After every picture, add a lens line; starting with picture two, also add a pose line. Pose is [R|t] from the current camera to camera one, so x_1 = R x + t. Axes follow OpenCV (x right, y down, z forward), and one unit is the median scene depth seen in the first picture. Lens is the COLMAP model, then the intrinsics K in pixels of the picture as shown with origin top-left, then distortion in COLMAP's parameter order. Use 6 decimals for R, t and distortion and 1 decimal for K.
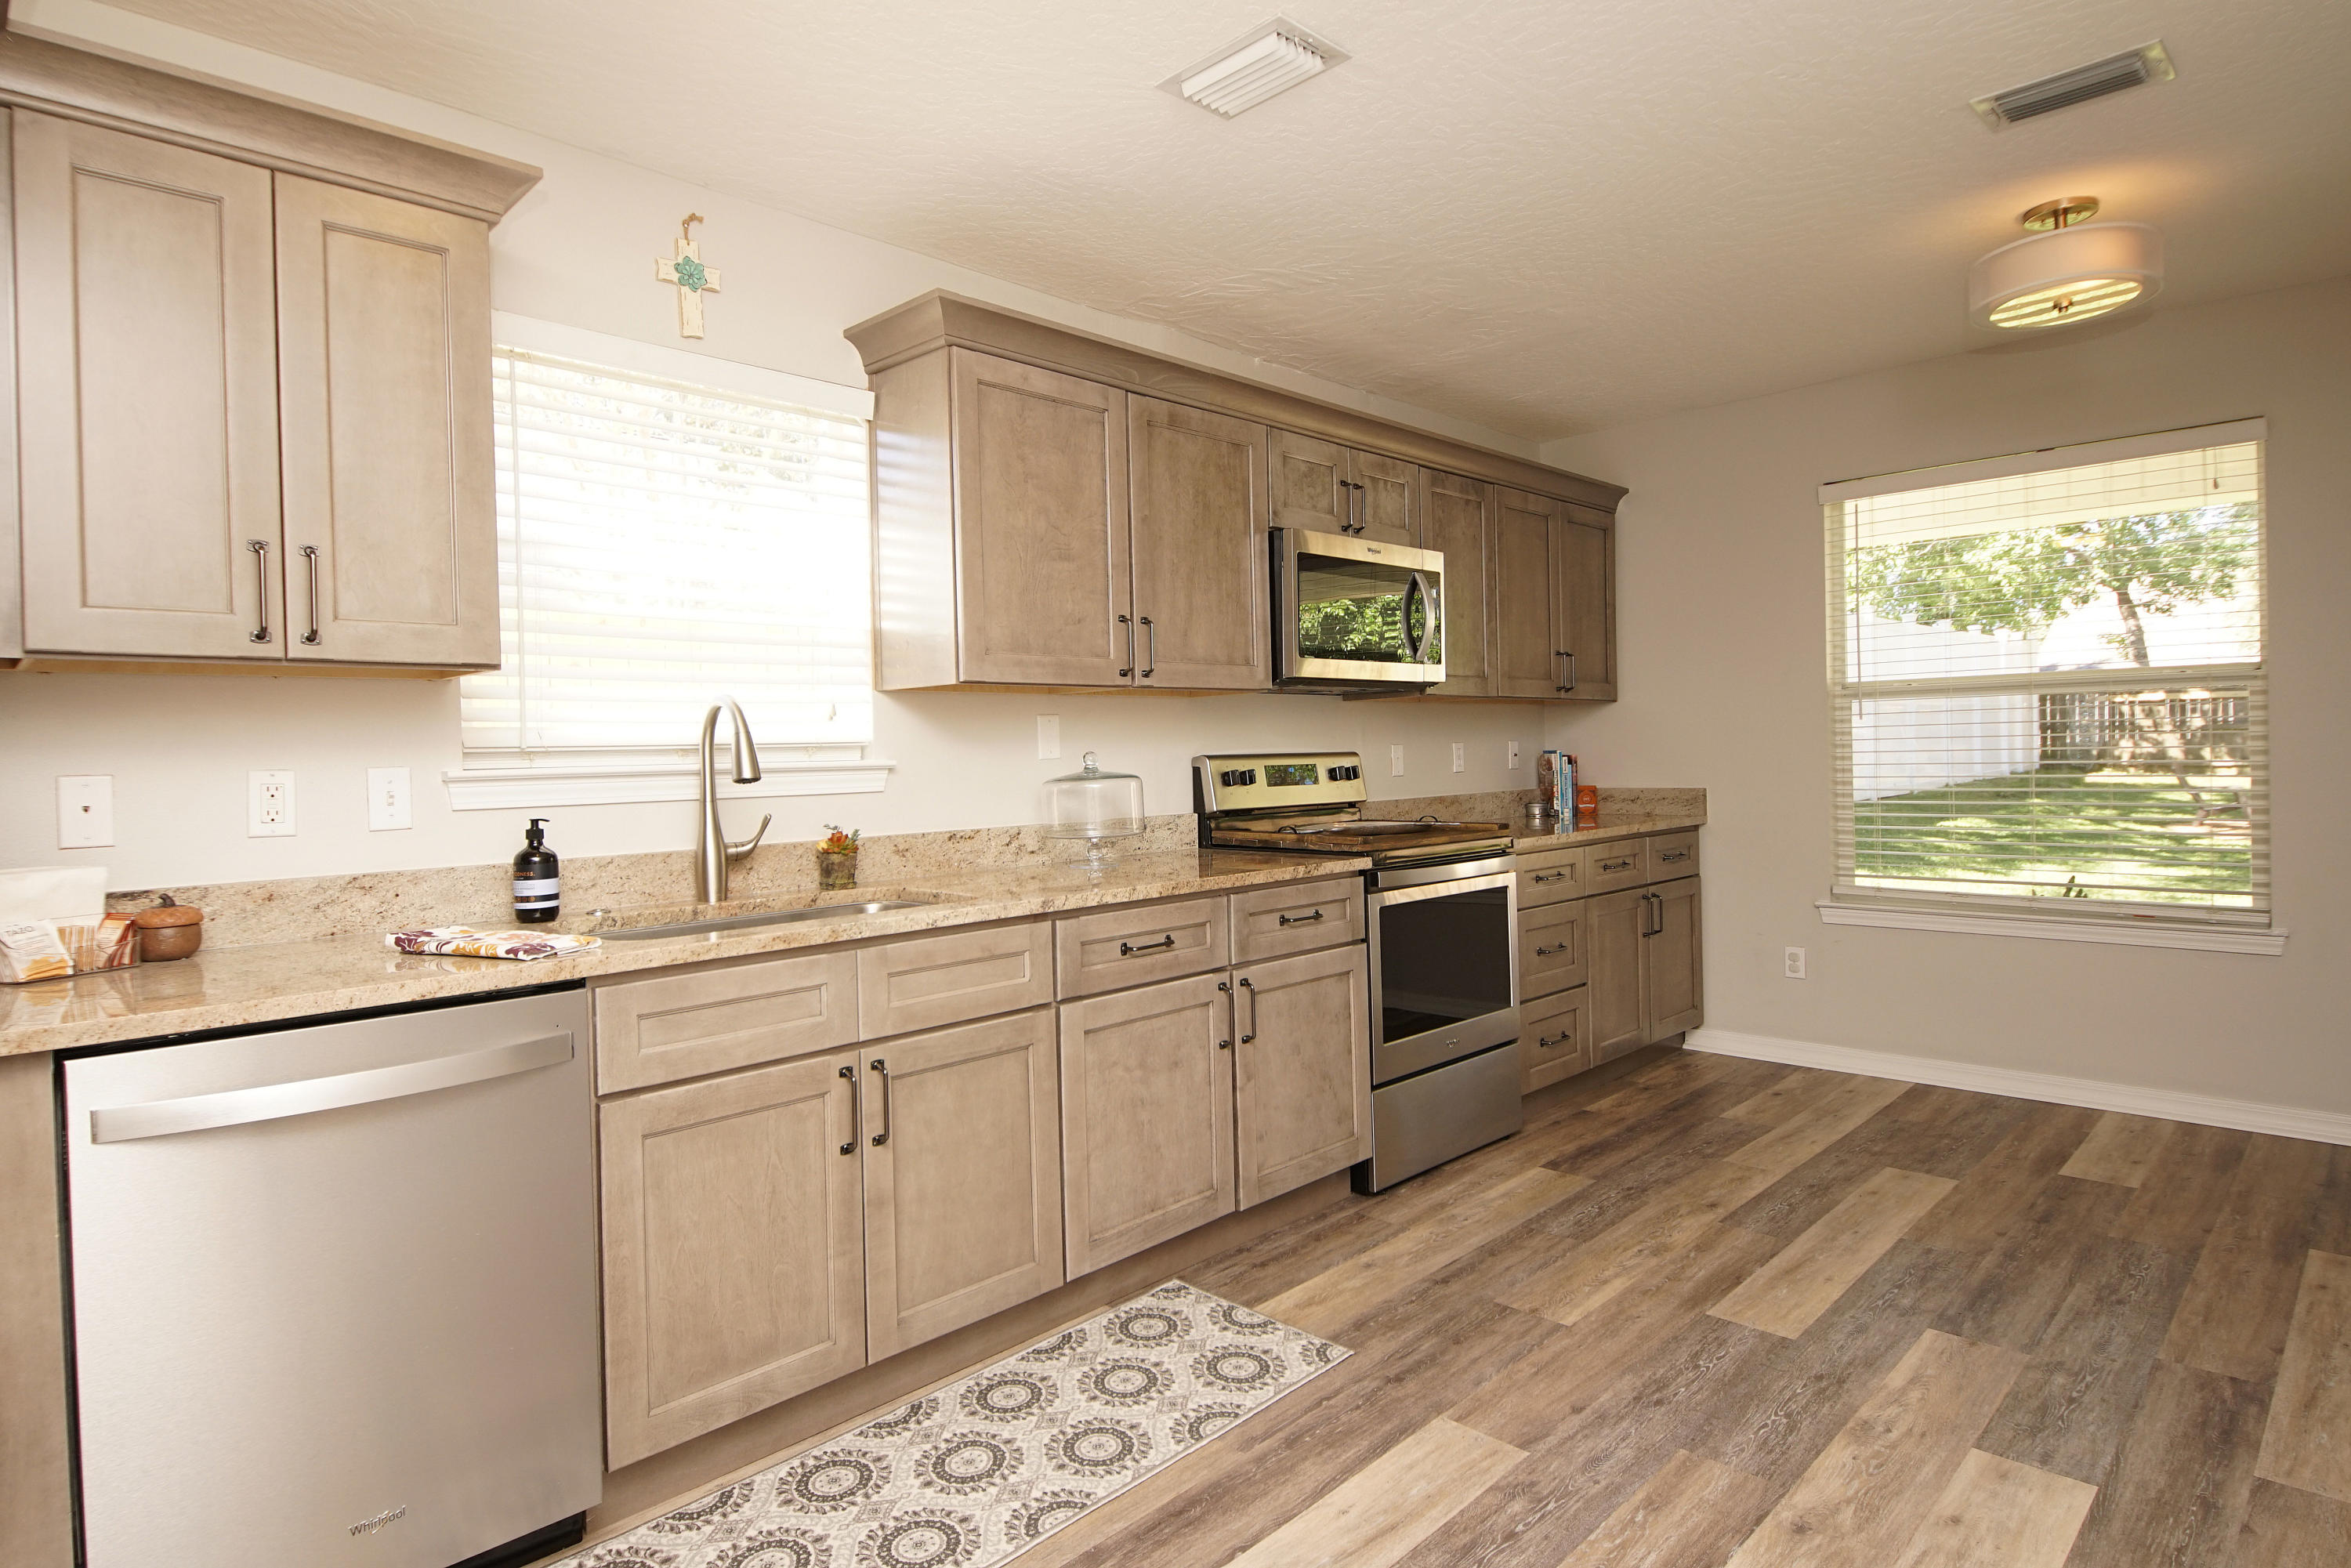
lens RADIAL K [[1257.6, 0, 1155.5], [0, 1257.6, 769.5], [0, 0, 1]] dist [0.041339, -0.039443]
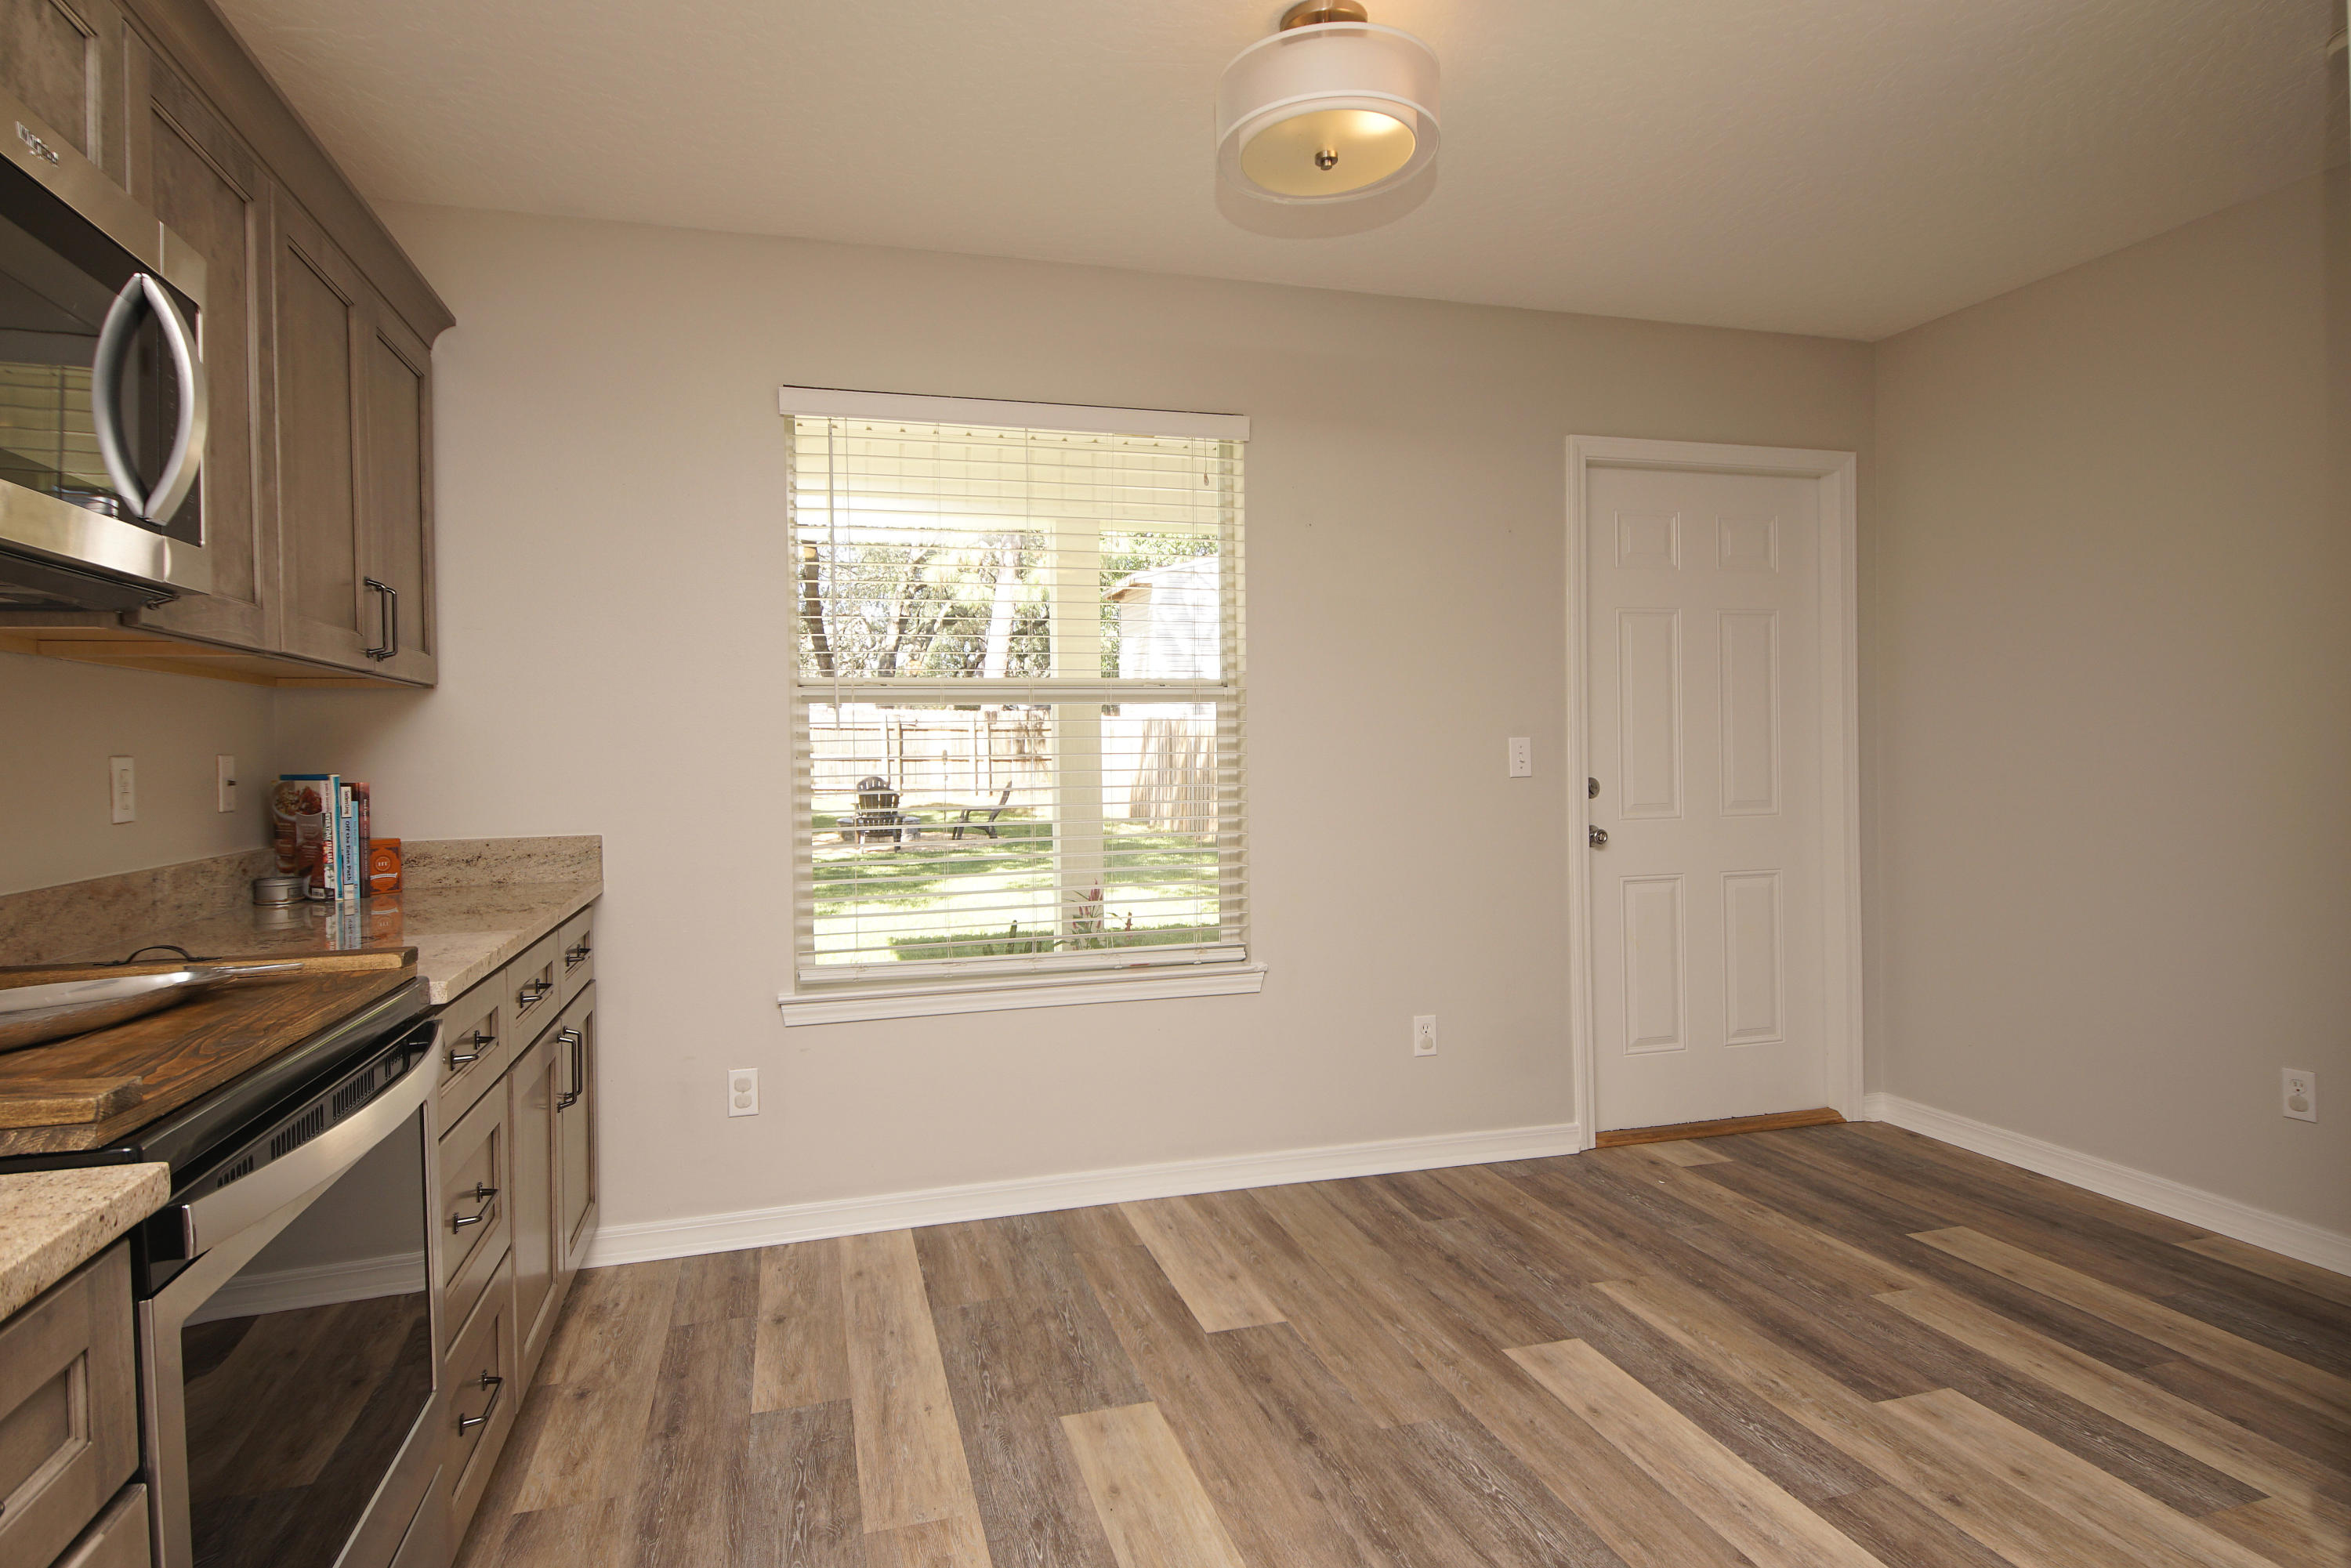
lens RADIAL K [[1257.6, 0, 1155.5], [0, 1257.6, 769.5], [0, 0, 1]] dist [0.041339, -0.039443]
pose [[0.481412, 0.004198, 0.876484, 0.036051], [0.015279, 0.999796, -0.013180, -0.007486], [-0.876361, 0.019737, 0.481250, 0.696811]]
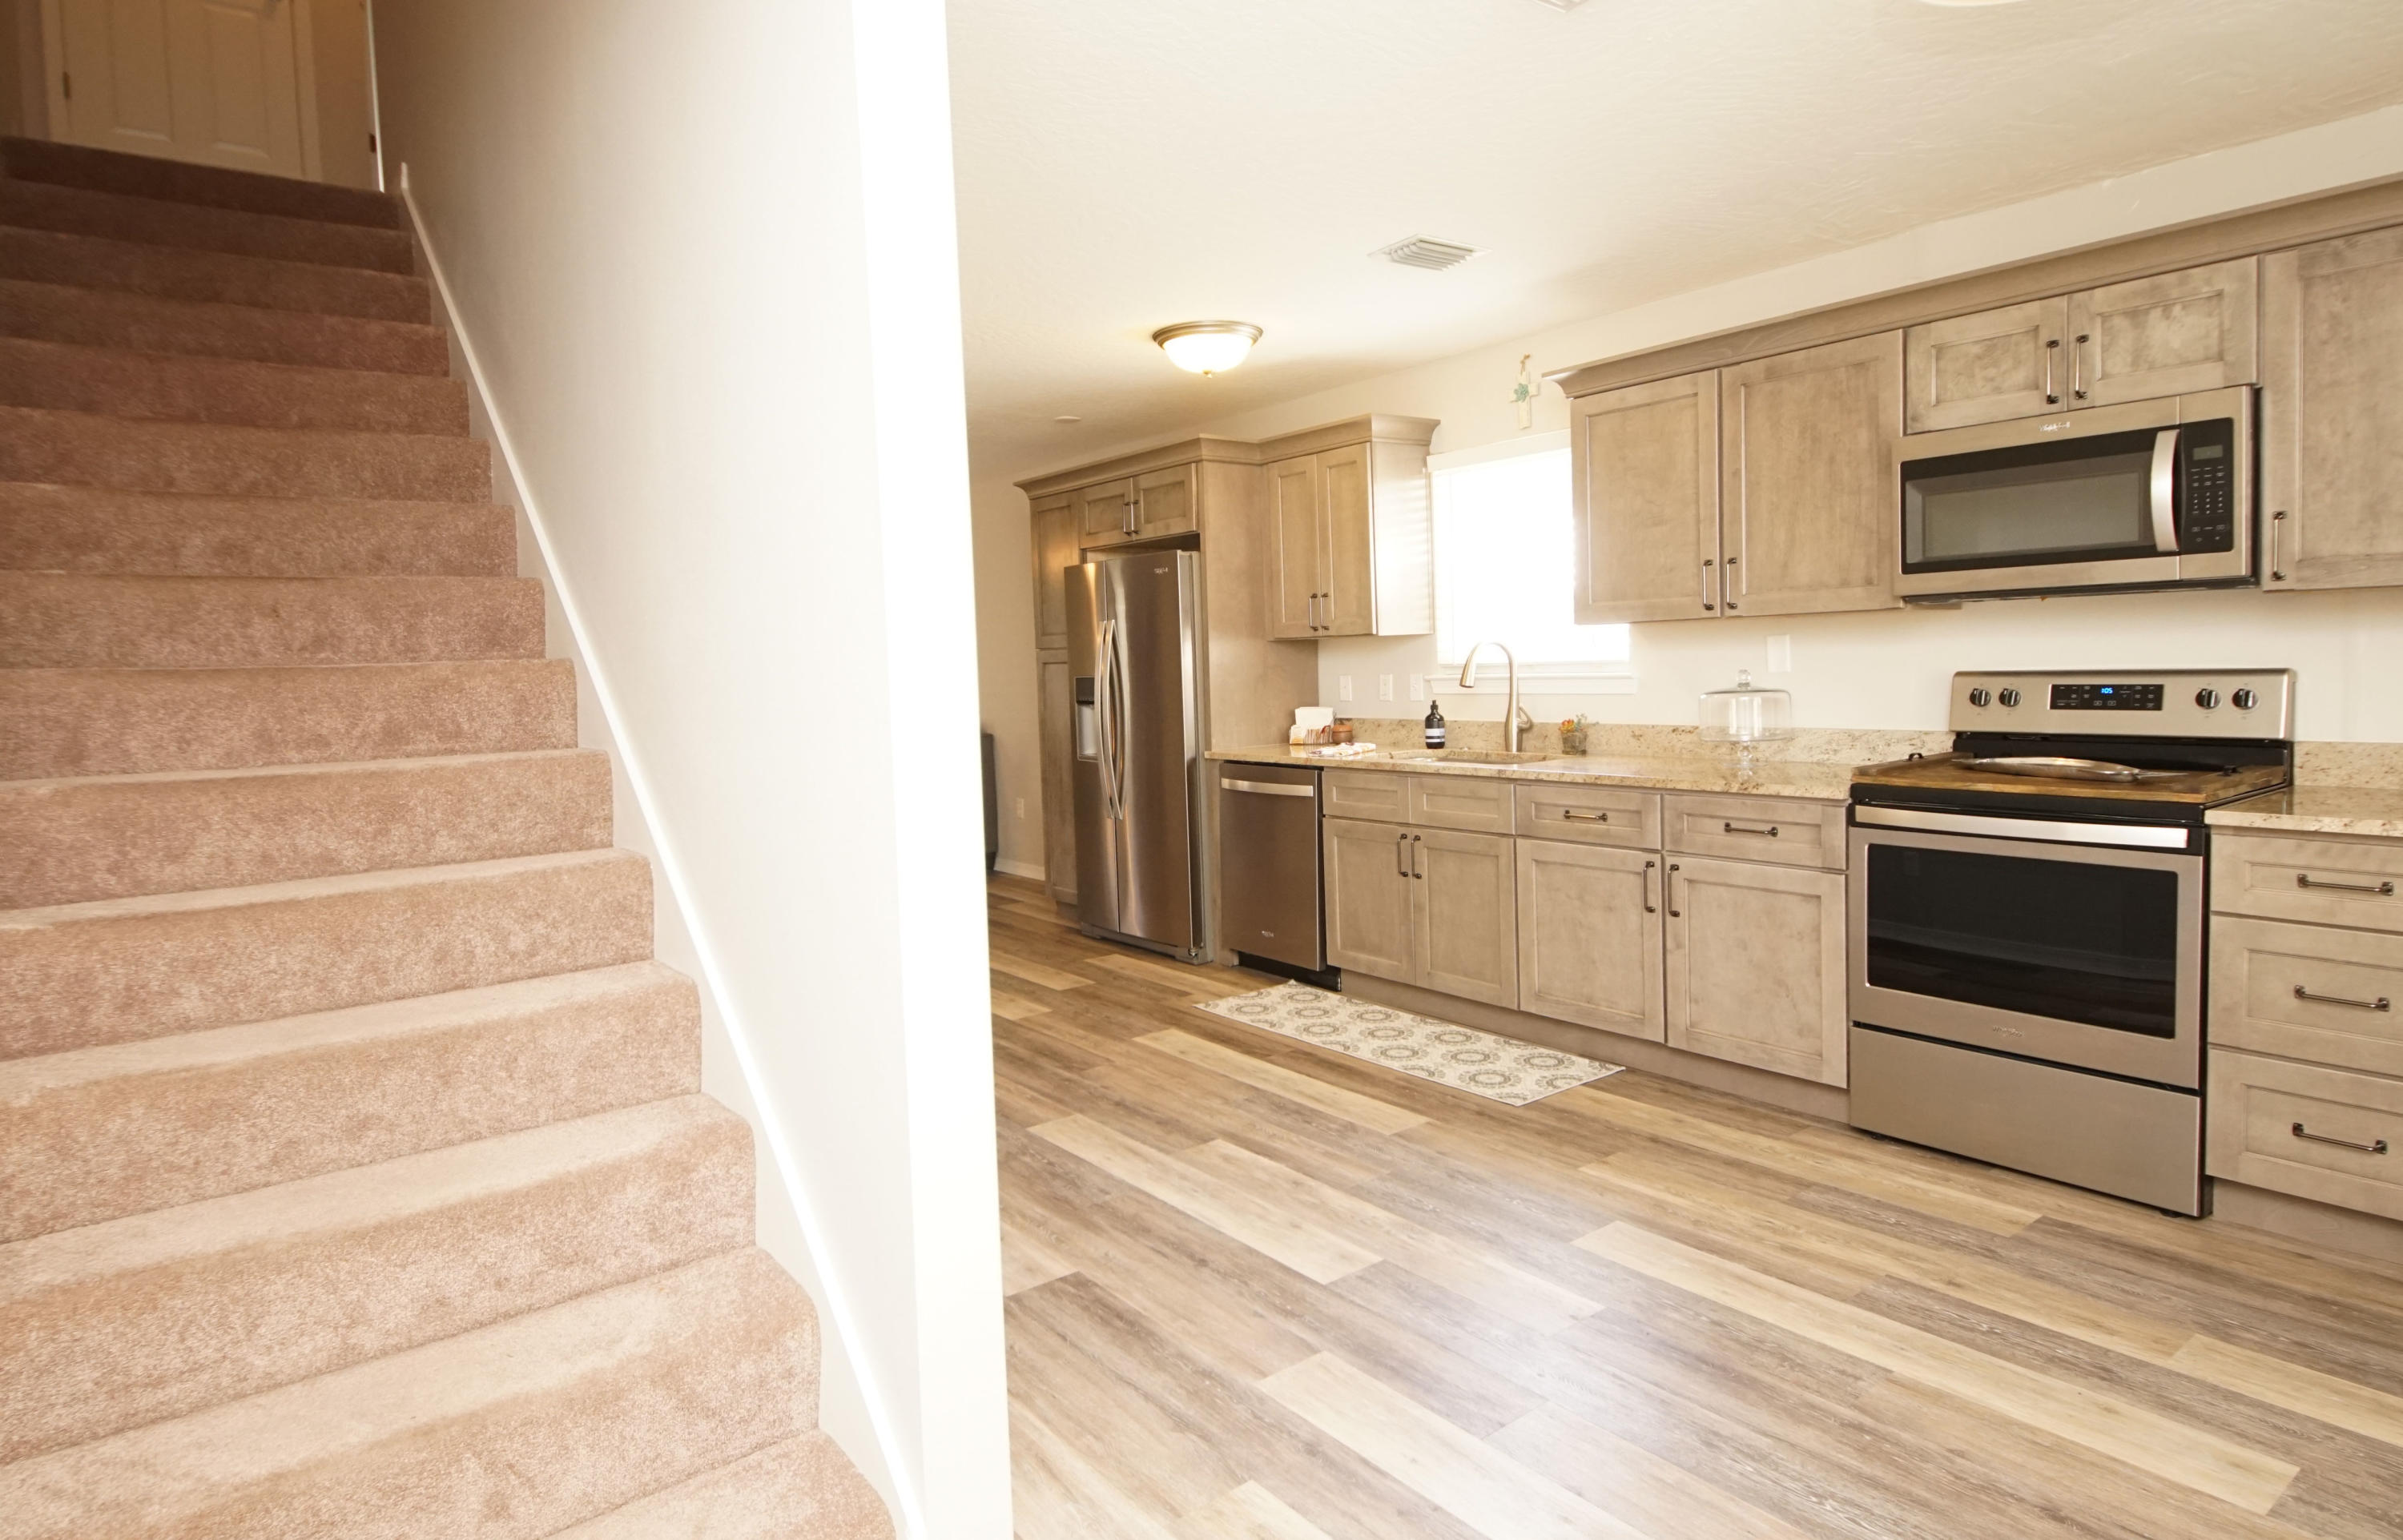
lens RADIAL K [[1330.9, 0, 1197.9], [0, 1330.9, 757.9], [0, 0, 1]] dist [-0.003994, -0.002090]
pose [[-0.130516, 0.103633, -0.986015, 1.275631], [0.026072, 0.994537, 0.101077, -0.072206], [0.991103, -0.012515, -0.132505, 0.655928]]
